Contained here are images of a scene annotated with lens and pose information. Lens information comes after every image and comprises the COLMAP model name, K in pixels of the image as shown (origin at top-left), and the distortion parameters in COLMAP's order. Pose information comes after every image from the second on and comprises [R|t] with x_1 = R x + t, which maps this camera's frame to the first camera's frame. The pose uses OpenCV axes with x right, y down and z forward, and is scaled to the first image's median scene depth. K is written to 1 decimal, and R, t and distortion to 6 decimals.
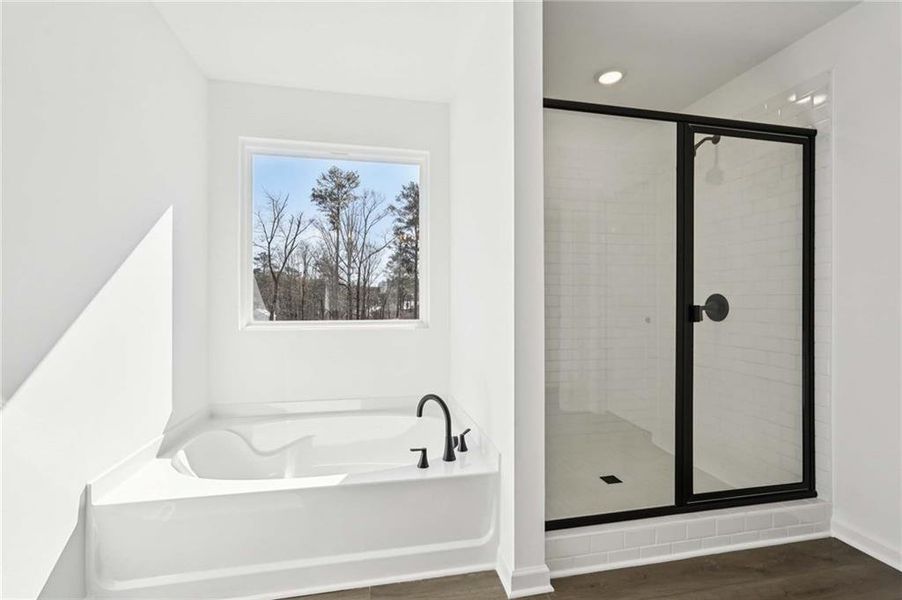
lens RADIAL K [[401.2, 0, 452.6], [0, 401.2, 295.8], [0, 0, 1]] dist [-0.006785, 0.004156]
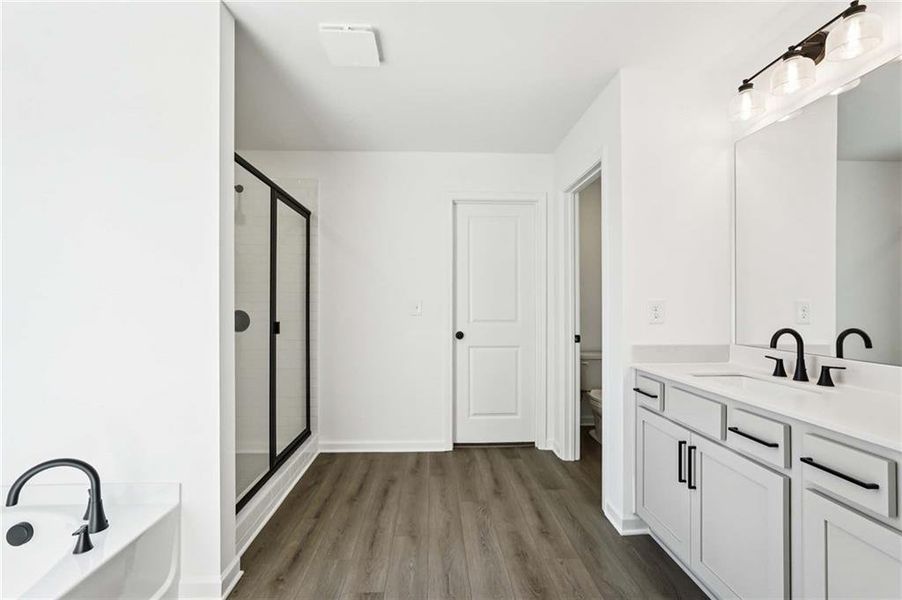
lens RADIAL K [[401.2, 0, 451.7], [0, 401.2, 302.5], [0, 0, 1]] dist [-0.006785, 0.004156]
pose [[0.159488, 0.003522, 0.987194, -0.673853], [-0.011260, 0.999935, -0.001748, -0.049333], [-0.987136, -0.010837, 0.159517, 0.175653]]
